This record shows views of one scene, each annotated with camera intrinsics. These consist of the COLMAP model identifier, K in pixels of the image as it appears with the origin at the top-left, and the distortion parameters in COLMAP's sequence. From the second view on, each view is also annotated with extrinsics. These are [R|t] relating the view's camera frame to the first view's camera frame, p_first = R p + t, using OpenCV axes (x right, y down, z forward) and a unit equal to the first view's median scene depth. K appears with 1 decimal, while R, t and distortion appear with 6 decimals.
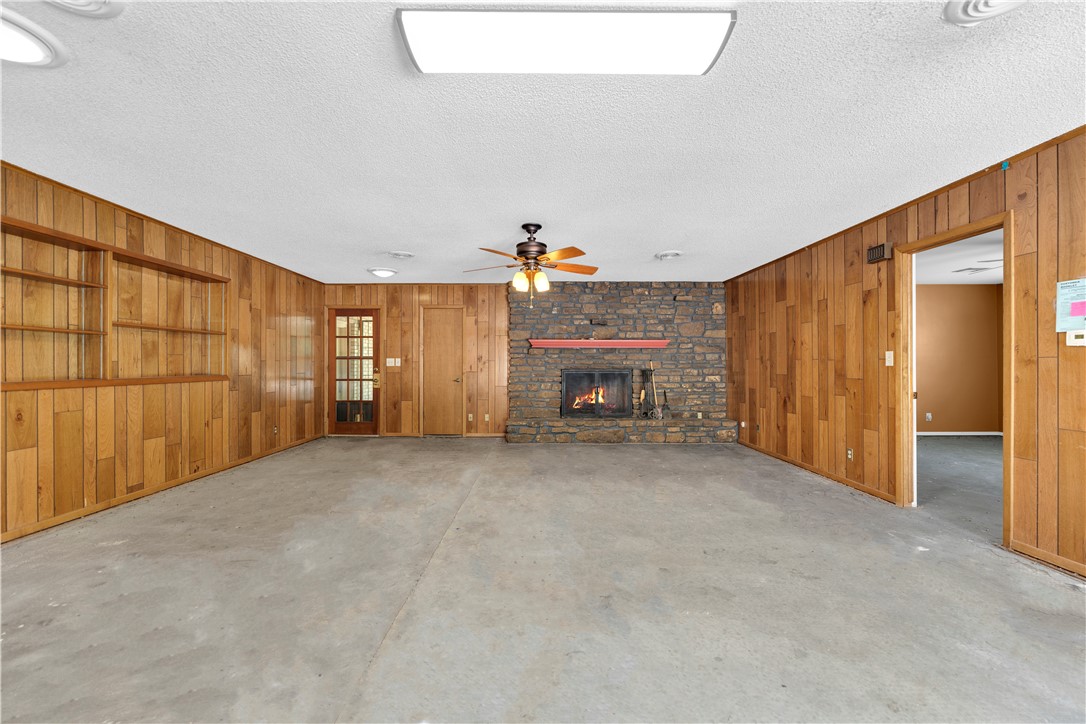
lens RADIAL K [[445.1, 0, 542.5], [0, 445.1, 367.3], [0, 0, 1]] dist [-0.001829, -0.000484]
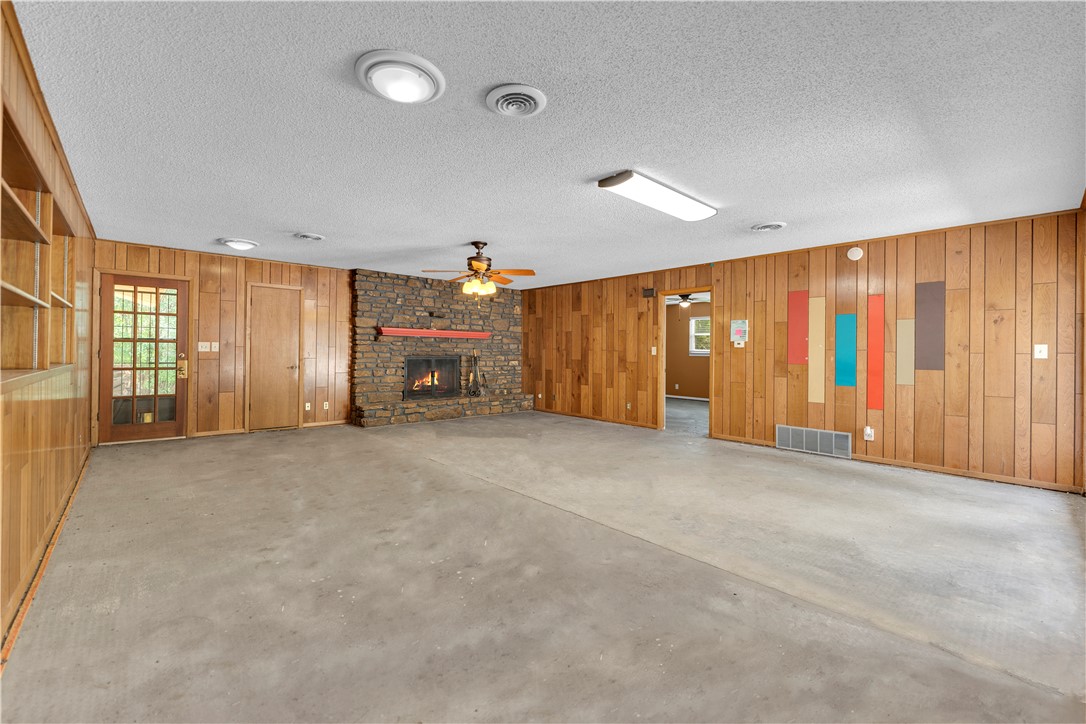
lens RADIAL K [[445.1, 0, 547.3], [0, 445.1, 354.0], [0, 0, 1]] dist [-0.001829, -0.000484]
pose [[0.746369, 0.005375, 0.665511, -0.423000], [-0.006506, 0.999979, -0.000780, -0.001315], [-0.665501, -0.003747, 0.746388, -0.044662]]
